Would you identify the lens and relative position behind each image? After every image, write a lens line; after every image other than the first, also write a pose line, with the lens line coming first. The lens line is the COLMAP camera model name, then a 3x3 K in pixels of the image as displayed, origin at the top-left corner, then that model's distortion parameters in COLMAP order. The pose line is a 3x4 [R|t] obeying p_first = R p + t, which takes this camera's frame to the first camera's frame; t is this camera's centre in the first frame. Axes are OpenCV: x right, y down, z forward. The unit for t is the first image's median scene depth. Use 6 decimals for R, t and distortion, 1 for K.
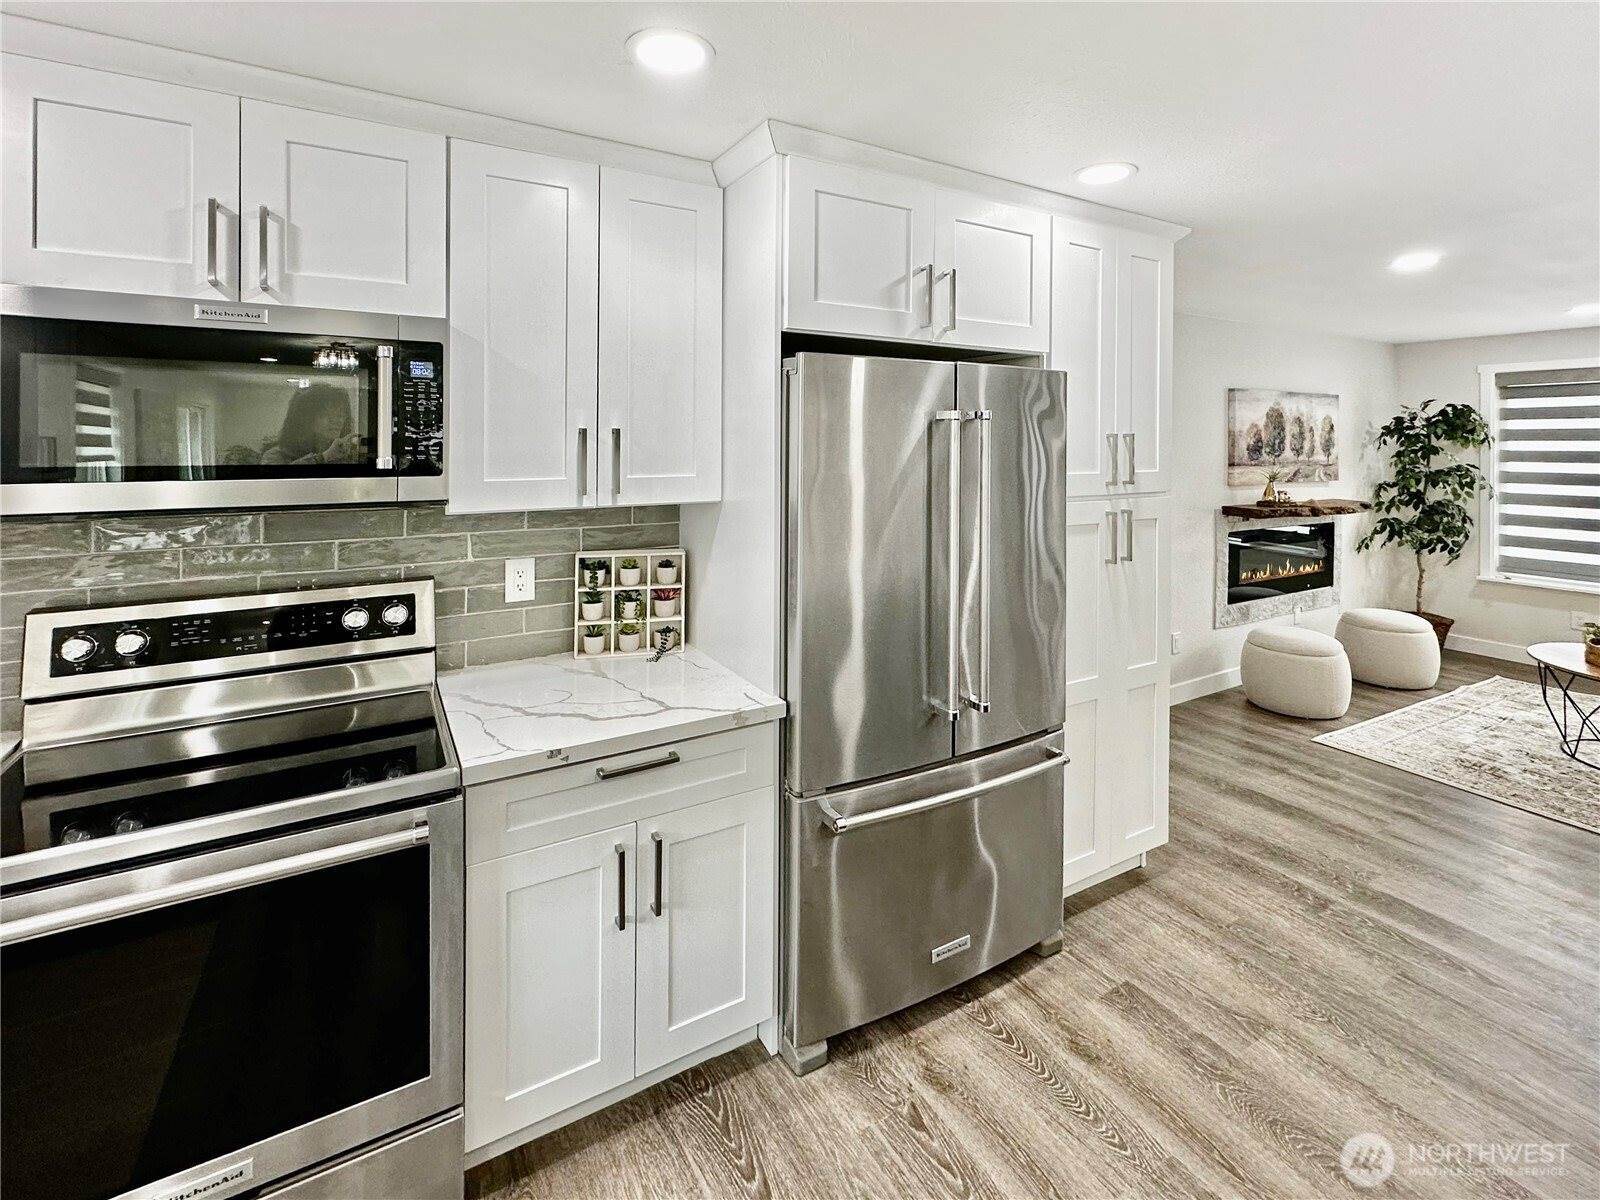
lens RADIAL K [[724.6, 0, 798.9], [0, 724.6, 441.2], [0, 0, 1]] dist [0.001955, 0.000072]
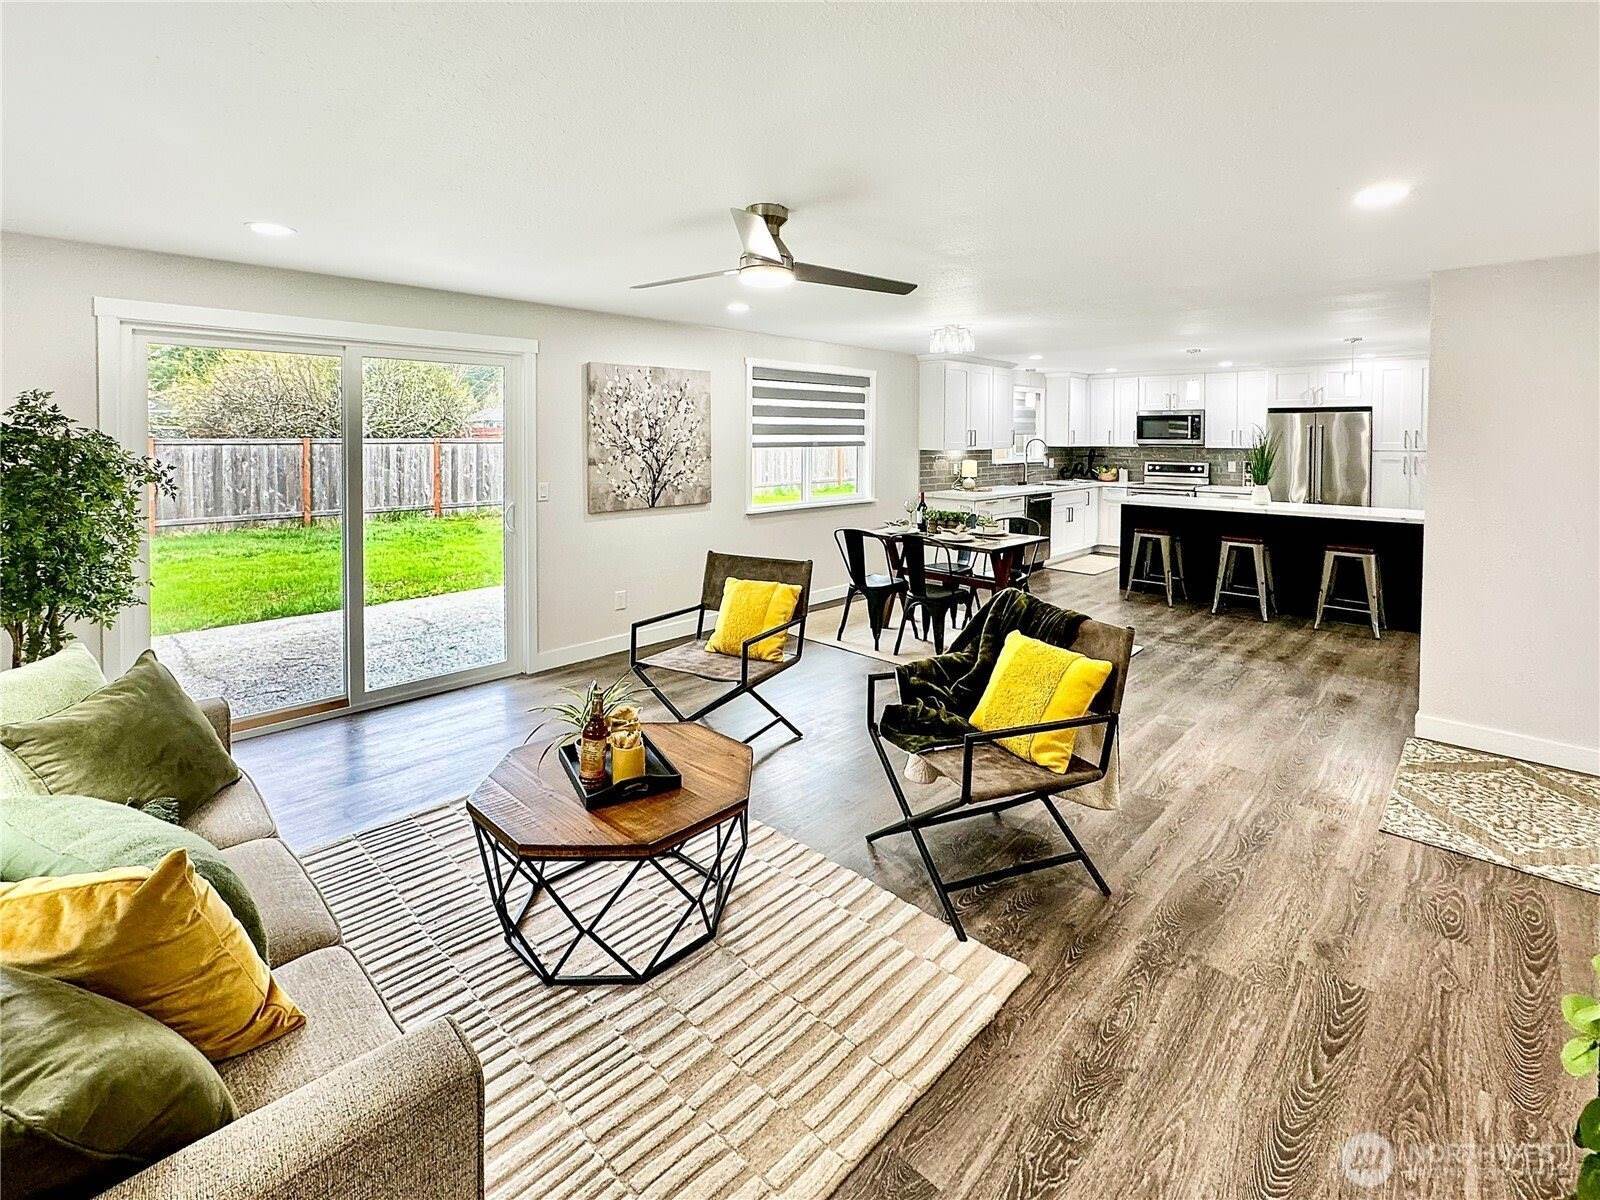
lens RADIAL K [[675.7, 0, 821.5], [0, 675.7, 451.6], [0, 0, 1]] dist [0.001193, 0.000567]
pose [[0.226751, 0.022694, -0.973688, 3.342906], [-0.004873, 0.999742, 0.022166, 0.034262], [0.973941, -0.000282, 0.226803, -2.549883]]
